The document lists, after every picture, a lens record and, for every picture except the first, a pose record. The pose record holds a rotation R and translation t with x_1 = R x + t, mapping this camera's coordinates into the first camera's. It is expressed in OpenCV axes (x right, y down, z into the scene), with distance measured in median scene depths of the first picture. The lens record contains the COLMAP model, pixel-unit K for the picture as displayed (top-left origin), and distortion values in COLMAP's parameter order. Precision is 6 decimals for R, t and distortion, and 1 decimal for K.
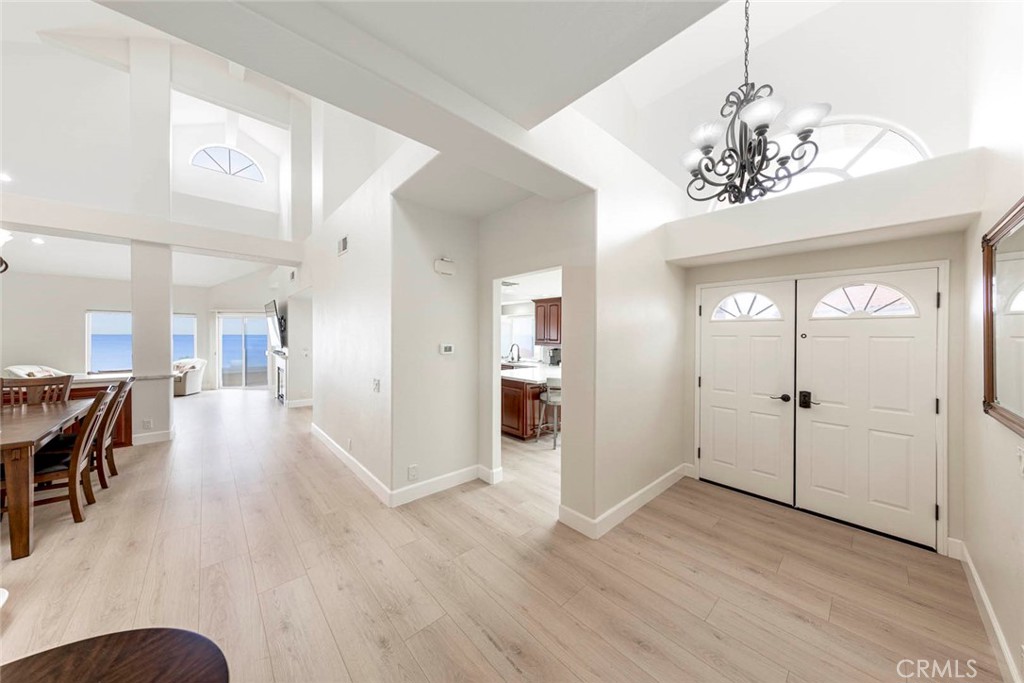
lens RADIAL K [[333.3, 0, 521.1], [0, 333.3, 338.0], [0, 0, 1]] dist [0.001290, -0.000128]
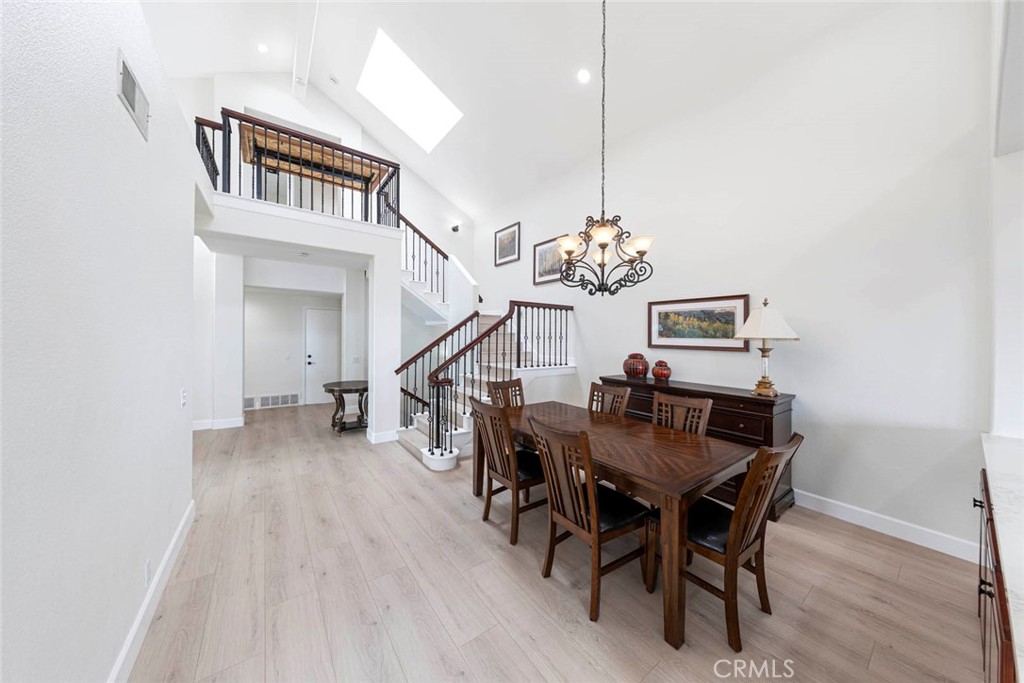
lens RADIAL K [[333.3, 0, 521.1], [0, 333.3, 338.0], [0, 0, 1]] dist [0.001290, -0.000128]
pose [[-0.994424, -0.025802, 0.102246, -0.882687], [-0.024512, 0.999604, 0.013853, -0.015698], [-0.102563, 0.011269, -0.994663, 1.163500]]
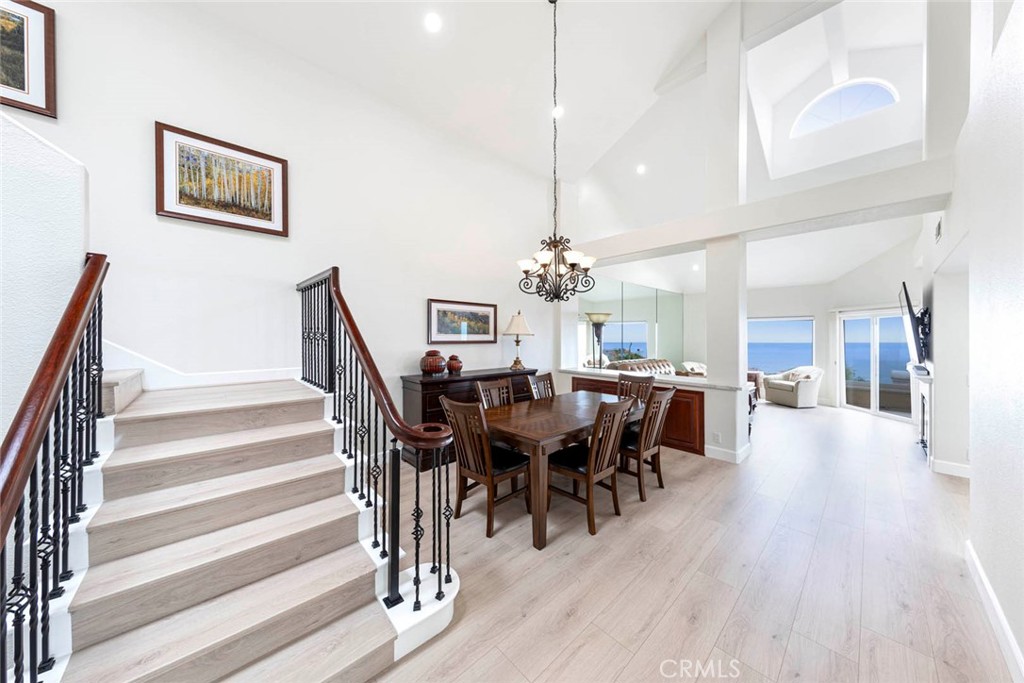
lens RADIAL K [[333.3, 0, 521.1], [0, 333.3, 338.0], [0, 0, 1]] dist [0.001290, -0.000128]
pose [[0.005739, -0.000645, -0.999983, -0.210787], [-0.014870, 0.999889, -0.000731, -0.004888], [0.999873, 0.014874, 0.005729, 0.453952]]
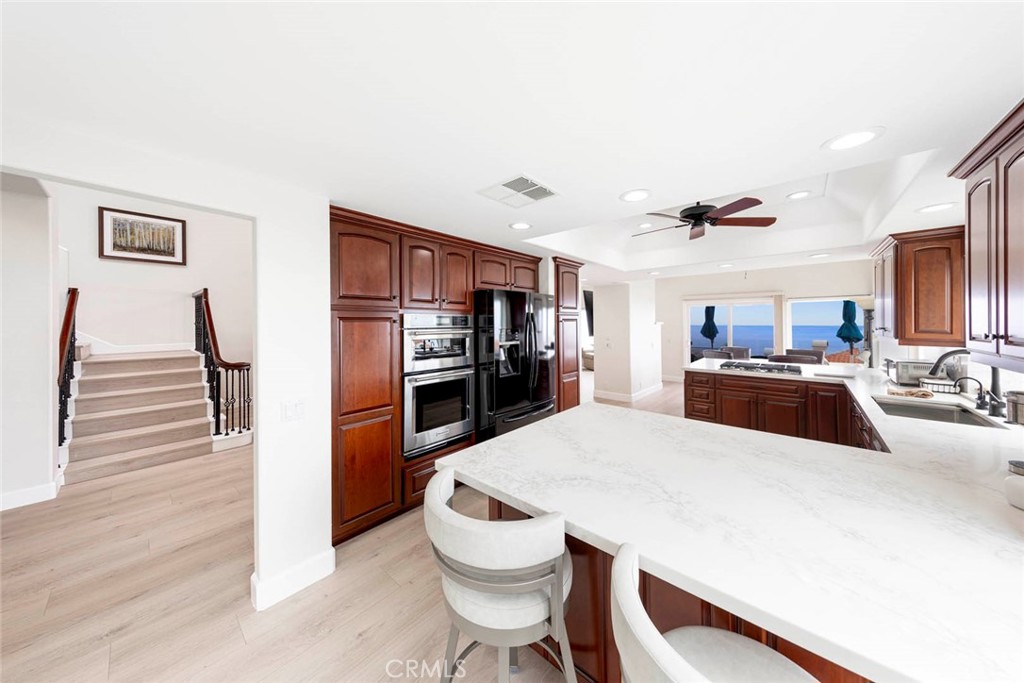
lens RADIAL K [[322.3, 0, 523.0], [0, 322.3, 324.2], [0, 0, 1]] dist [0.001622, 0.000059]
pose [[0.116121, -0.005150, -0.993222, 0.362757], [-0.005532, 0.999968, -0.005832, -0.002947], [0.993220, 0.006172, 0.116089, 1.021339]]
